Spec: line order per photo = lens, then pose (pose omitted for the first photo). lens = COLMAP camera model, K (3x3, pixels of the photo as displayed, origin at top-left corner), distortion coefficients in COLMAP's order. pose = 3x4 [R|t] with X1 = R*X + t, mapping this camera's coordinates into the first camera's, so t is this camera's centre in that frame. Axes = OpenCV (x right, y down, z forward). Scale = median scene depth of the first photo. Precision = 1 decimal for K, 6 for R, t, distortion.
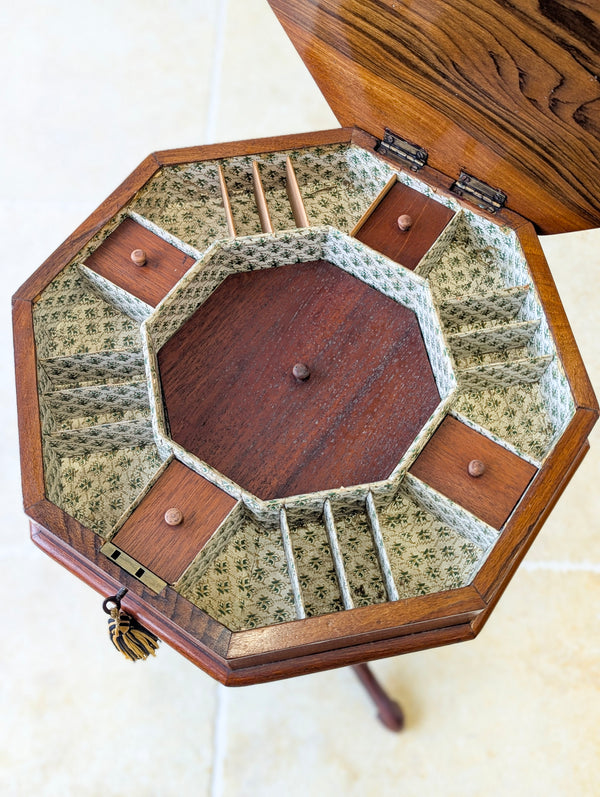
lens RADIAL K [[843.0, 0, 308.0], [0, 843.0, 391.6], [0, 0, 1]] dist [0.032486, 0.000000]
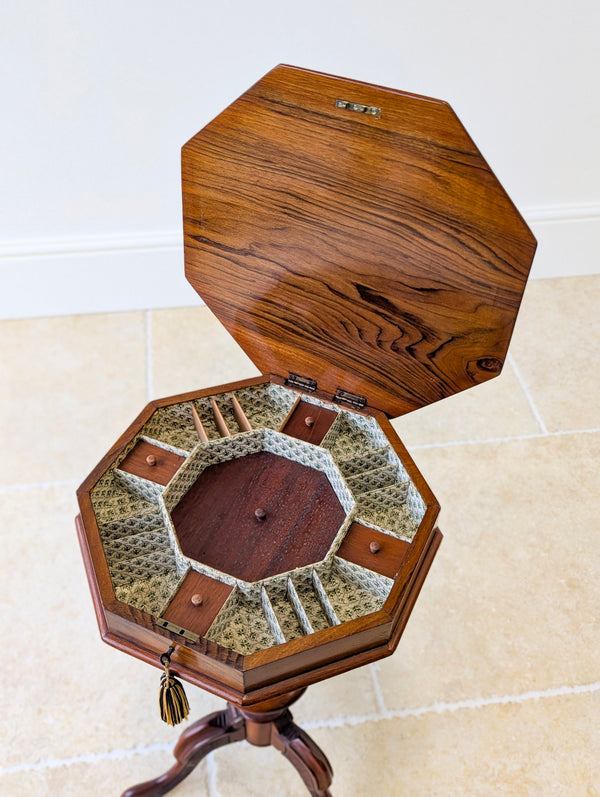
lens RADIAL K [[814.0, 0, 301.9], [0, 814.0, 393.7], [0, 0, 1]] dist [0.040033, 0.000000]
pose [[0.985771, -0.117871, 0.119844, -0.087935], [0.151376, 0.932460, -0.328029, 0.279830], [-0.073085, 0.341503, 0.937035, -0.532420]]
